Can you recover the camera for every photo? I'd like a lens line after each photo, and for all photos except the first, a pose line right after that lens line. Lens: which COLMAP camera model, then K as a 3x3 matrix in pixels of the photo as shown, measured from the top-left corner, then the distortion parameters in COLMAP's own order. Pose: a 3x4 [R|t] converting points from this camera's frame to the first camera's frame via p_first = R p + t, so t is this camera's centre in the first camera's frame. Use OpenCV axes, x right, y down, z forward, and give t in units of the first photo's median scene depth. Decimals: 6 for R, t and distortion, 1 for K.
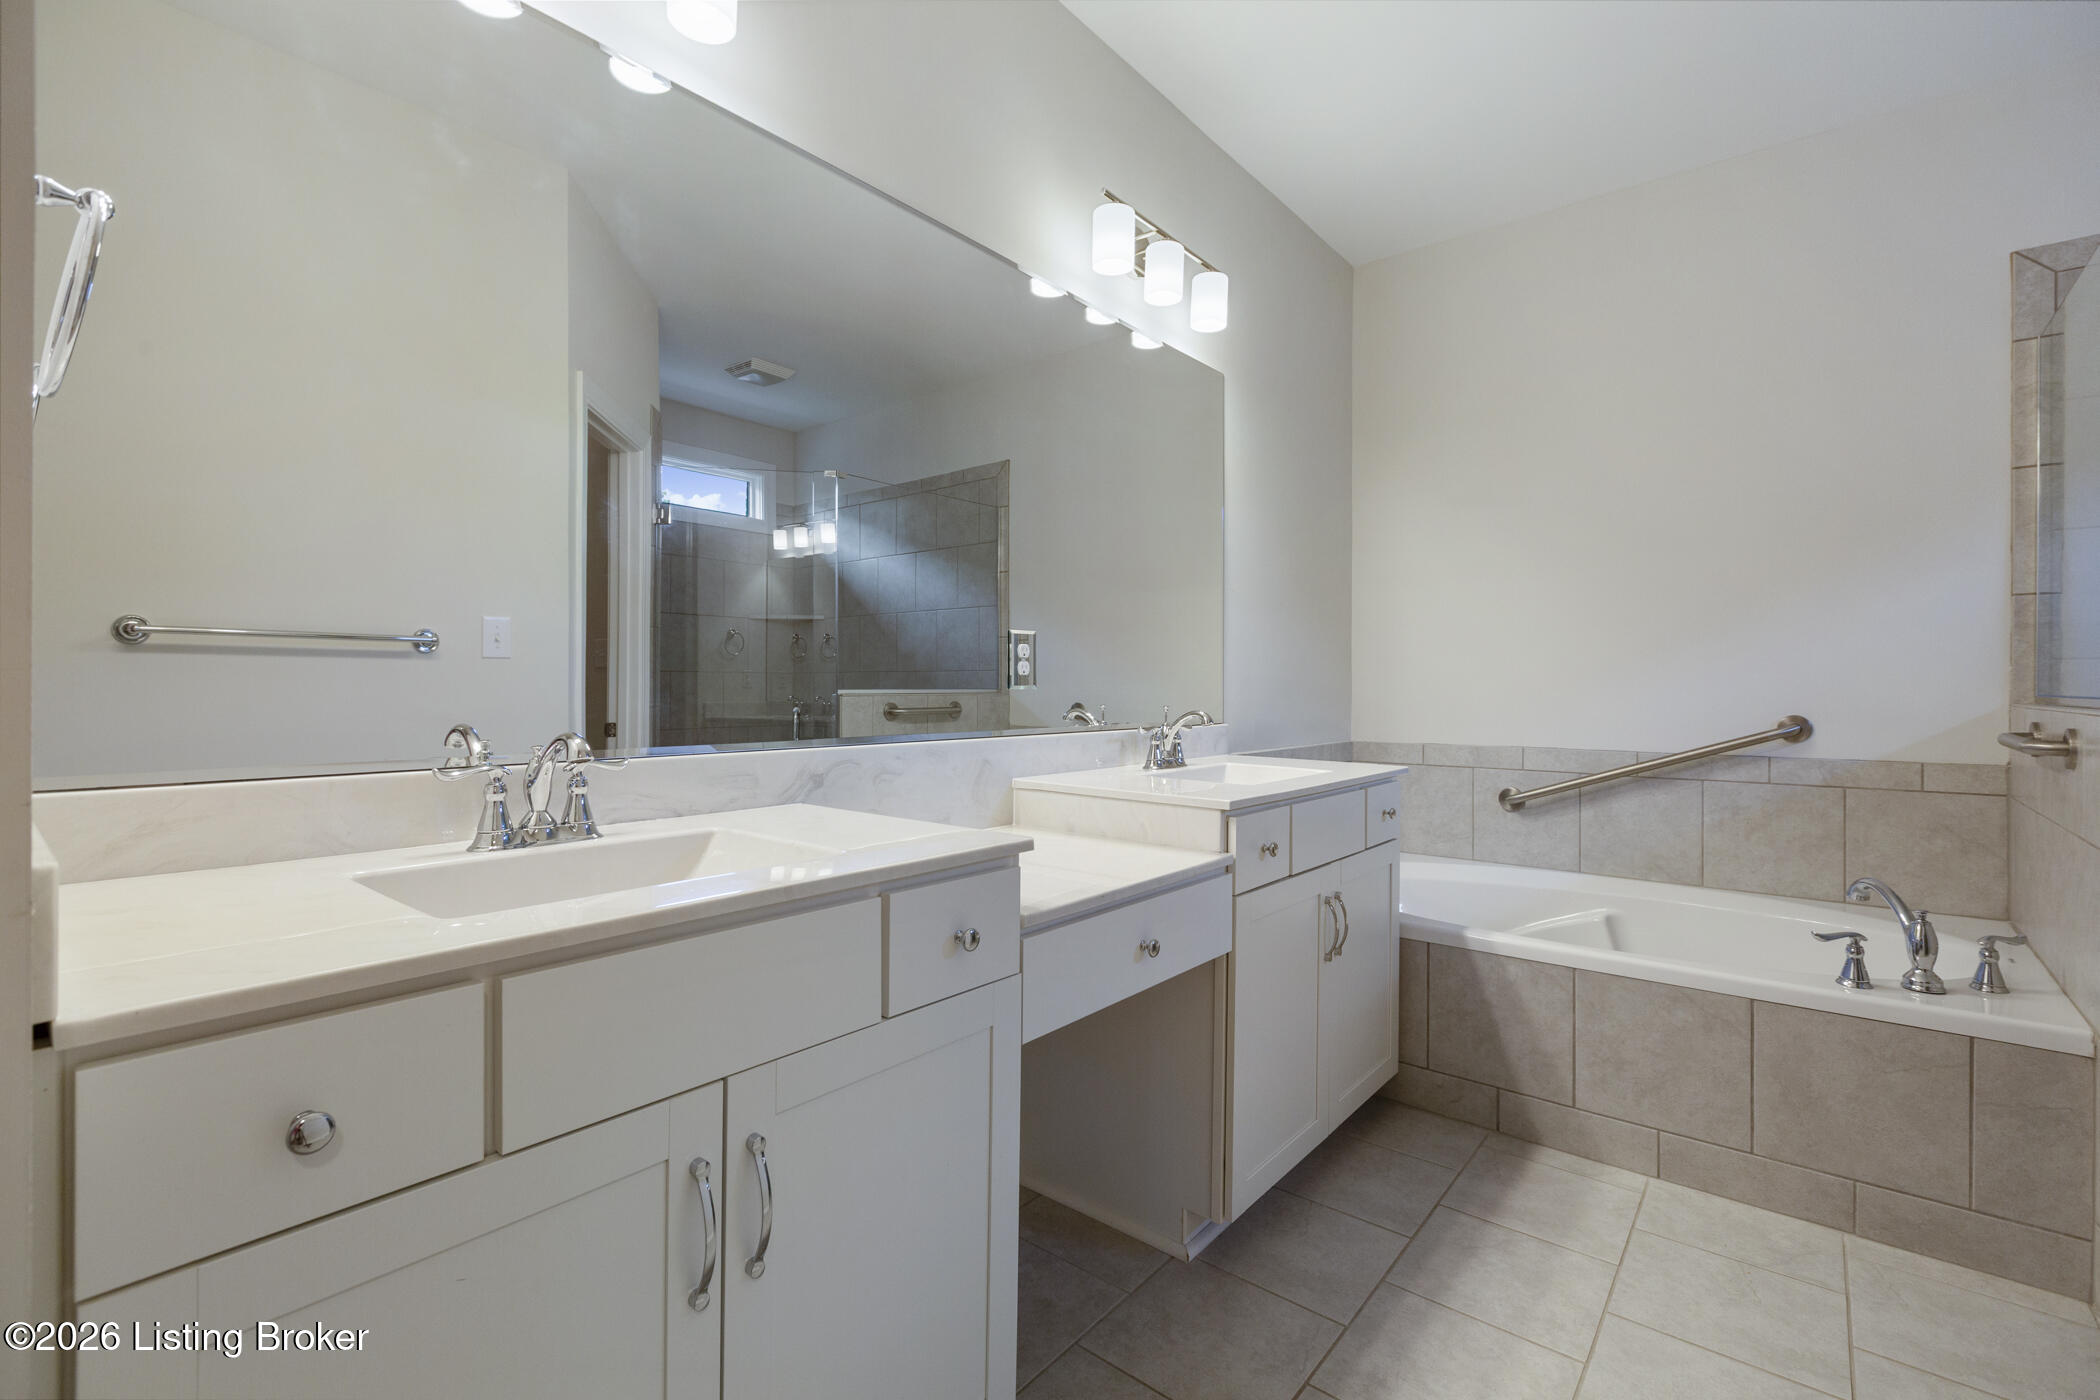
lens RADIAL K [[939.1, 0, 1047.0], [0, 939.1, 683.9], [0, 0, 1]] dist [0.000335, -0.000111]
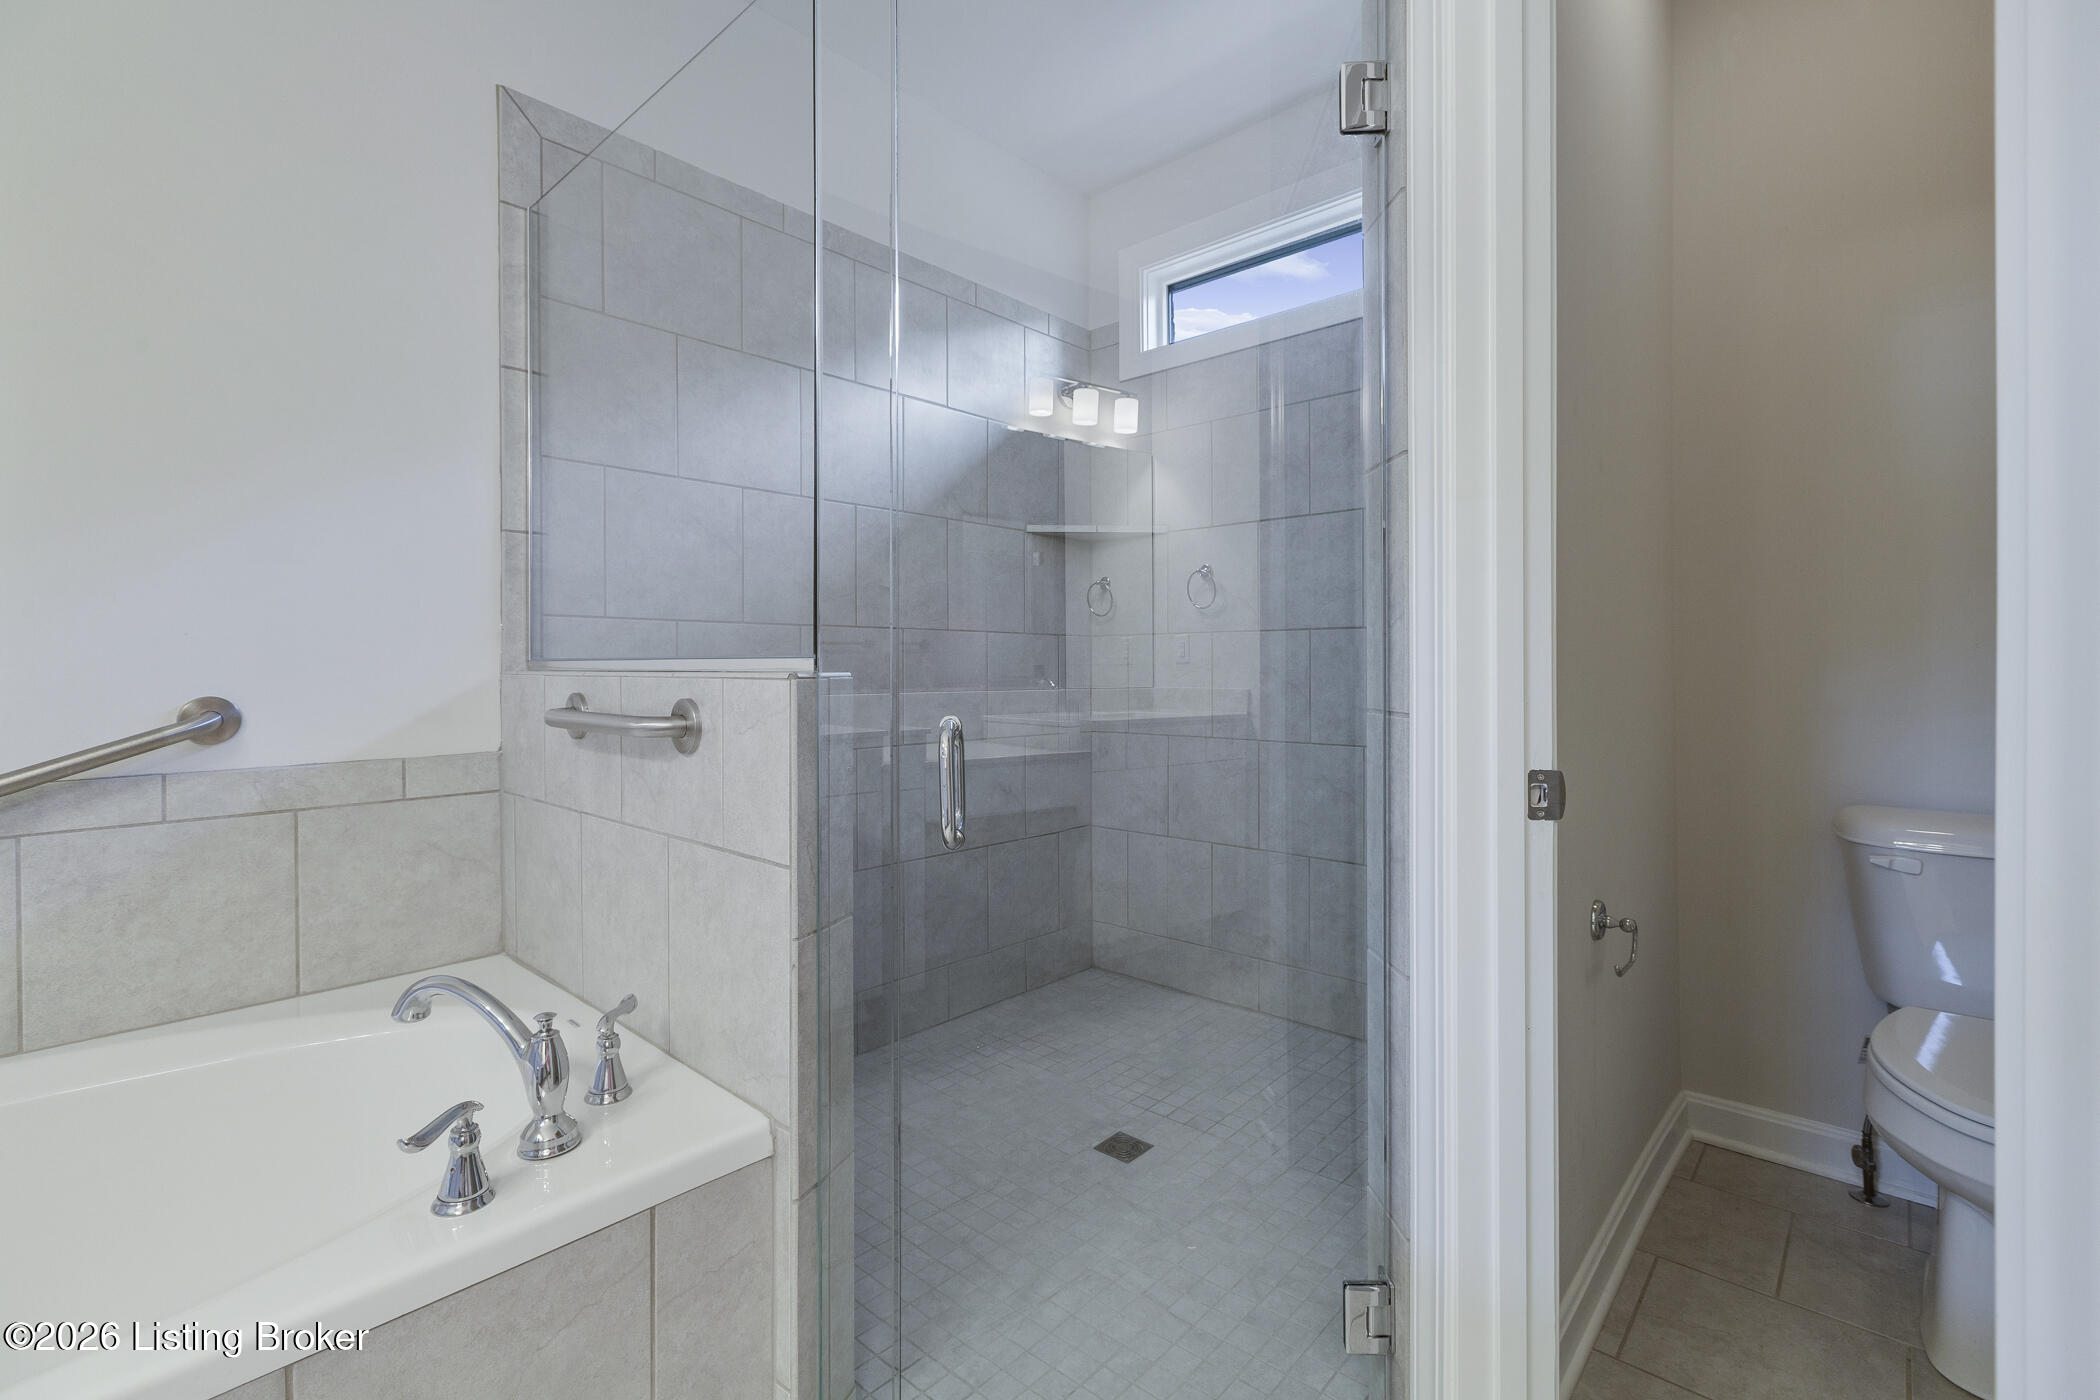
lens RADIAL K [[939.1, 0, 1040.3], [0, 939.1, 668.5], [0, 0, 1]] dist [0.000335, -0.000111]
pose [[0.064114, -0.007186, 0.997917, 0.271720], [0.004232, 0.999967, 0.006929, 0.014983], [-0.997934, 0.003779, 0.064143, 0.487016]]
